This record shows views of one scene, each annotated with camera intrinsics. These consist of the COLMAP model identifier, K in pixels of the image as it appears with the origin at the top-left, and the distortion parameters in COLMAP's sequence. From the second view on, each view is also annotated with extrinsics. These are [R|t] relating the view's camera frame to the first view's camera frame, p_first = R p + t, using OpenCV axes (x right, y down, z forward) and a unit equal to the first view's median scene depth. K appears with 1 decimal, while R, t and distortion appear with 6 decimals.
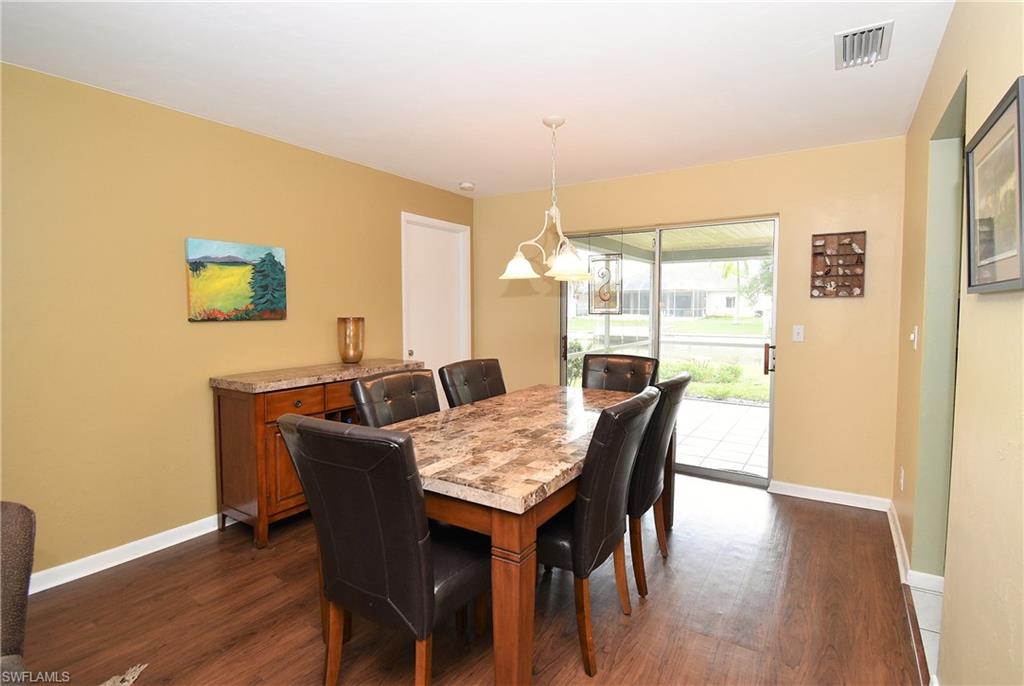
lens RADIAL K [[497.2, 0, 523.2], [0, 497.2, 339.2], [0, 0, 1]] dist [0.004732, 0.000188]
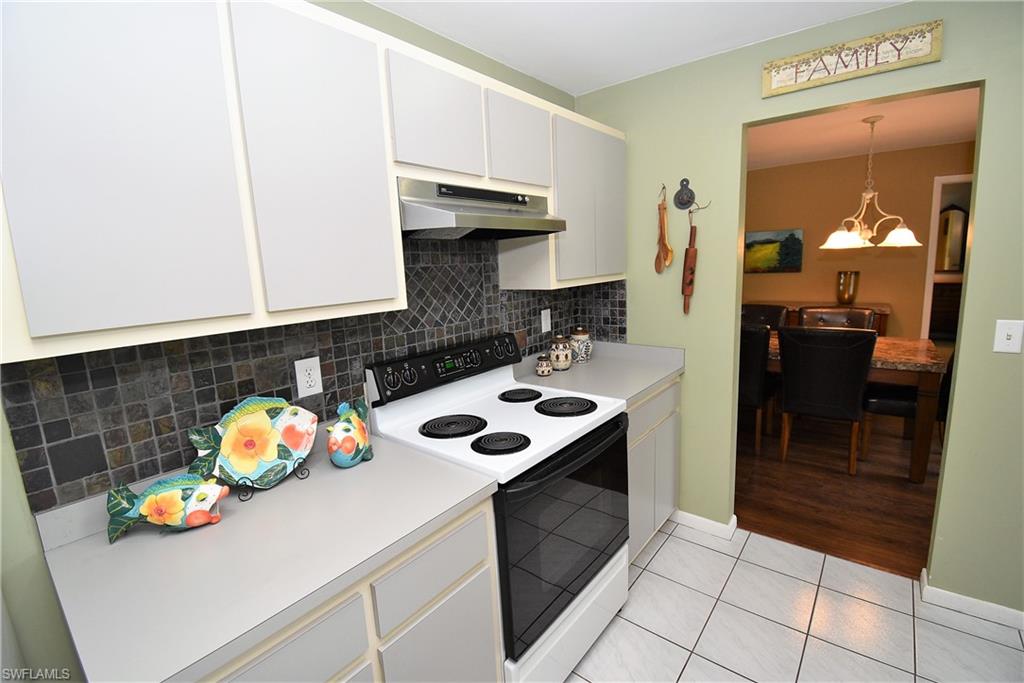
lens RADIAL K [[456.1, 0, 518.0], [0, 456.1, 338.5], [0, 0, 1]] dist [-0.023263, -0.003971]
pose [[-0.134742, 0.165384, -0.976981, 1.249466], [-0.022924, 0.985189, 0.169935, -0.060545], [0.990616, 0.045294, -0.128955, 0.283608]]
